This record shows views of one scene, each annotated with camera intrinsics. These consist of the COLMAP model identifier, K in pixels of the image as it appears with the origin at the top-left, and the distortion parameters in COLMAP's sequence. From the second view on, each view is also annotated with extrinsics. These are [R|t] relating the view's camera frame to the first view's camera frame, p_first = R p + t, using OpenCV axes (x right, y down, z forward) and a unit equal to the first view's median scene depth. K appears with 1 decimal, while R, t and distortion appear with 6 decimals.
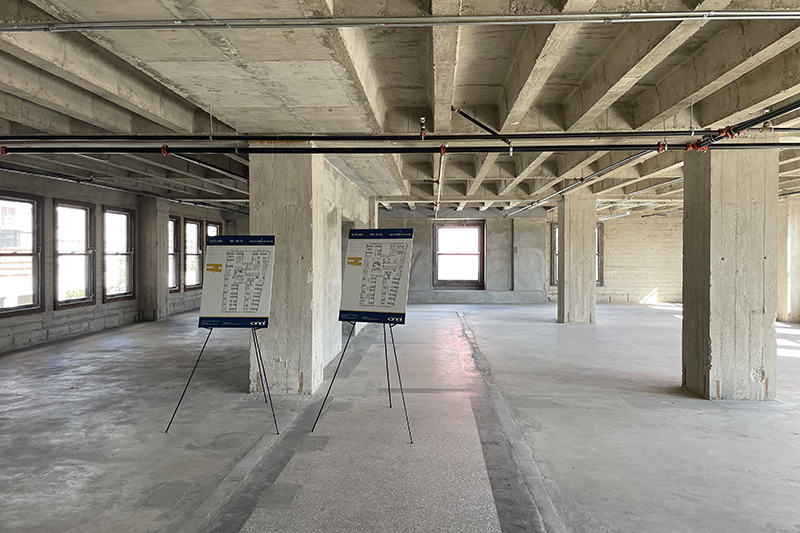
lens RADIAL K [[580.6, 0, 402.3], [0, 580.6, 250.1], [0, 0, 1]] dist [0.025727, -0.008166]
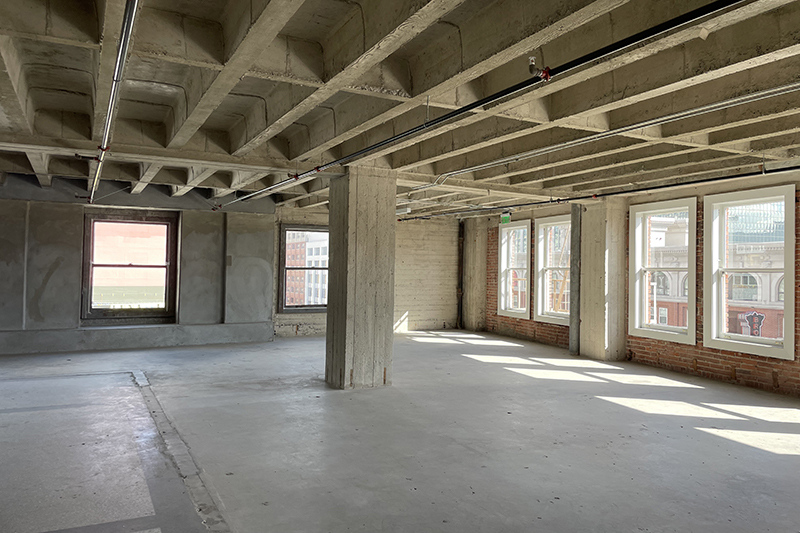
lens RADIAL K [[580.6, 0, 402.3], [0, 580.6, 250.1], [0, 0, 1]] dist [0.025727, -0.008166]
pose [[0.848686, 0.029901, 0.528050, 0.015107], [-0.017359, 0.999437, -0.028695, 0.003430], [-0.528611, 0.015186, 0.848728, 0.354369]]
